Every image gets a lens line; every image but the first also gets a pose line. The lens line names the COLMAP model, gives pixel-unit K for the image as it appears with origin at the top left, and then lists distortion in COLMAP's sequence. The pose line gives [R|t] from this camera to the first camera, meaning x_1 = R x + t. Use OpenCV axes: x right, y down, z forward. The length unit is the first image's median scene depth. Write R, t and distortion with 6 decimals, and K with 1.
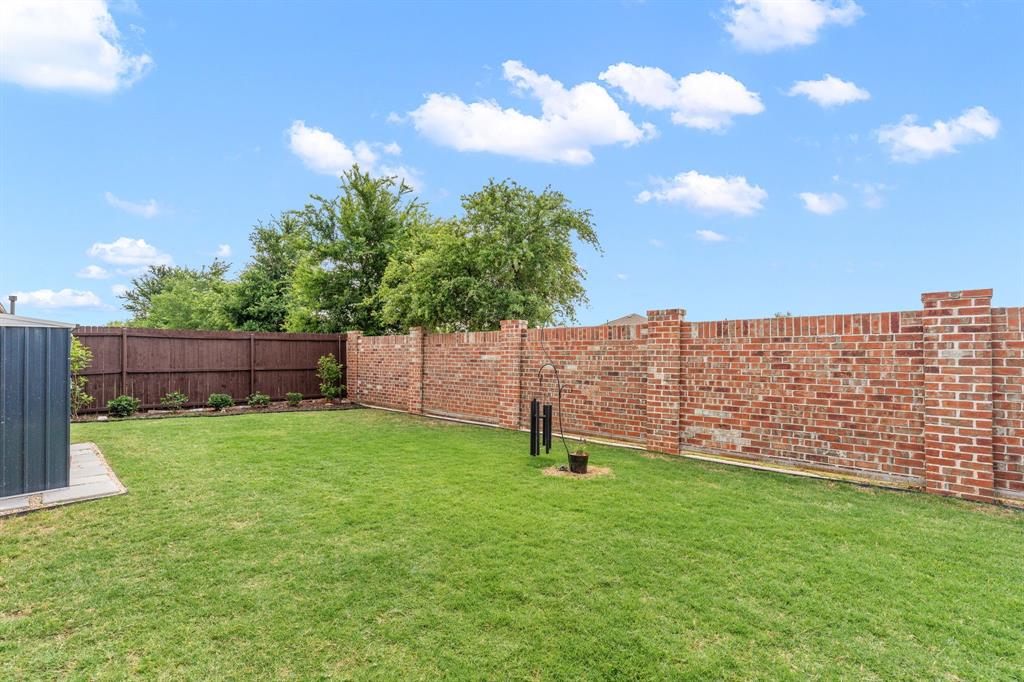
lens RADIAL K [[461.9, 0, 511.7], [0, 461.9, 346.8], [0, 0, 1]] dist [-0.001928, 0.000472]
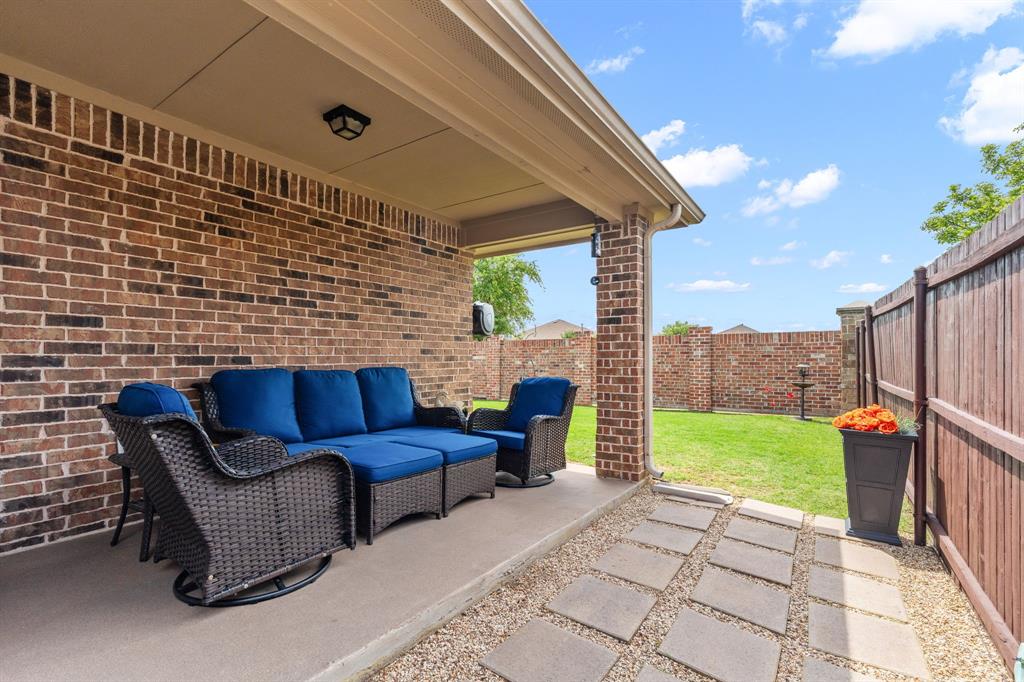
lens RADIAL K [[461.9, 0, 508.7], [0, 461.9, 346.4], [0, 0, 1]] dist [-0.001928, 0.000472]
pose [[0.988106, -0.006844, 0.153619, -0.206151], [0.007771, 0.999955, -0.005438, -0.007183], [-0.153575, 0.006567, 0.988115, -0.648062]]
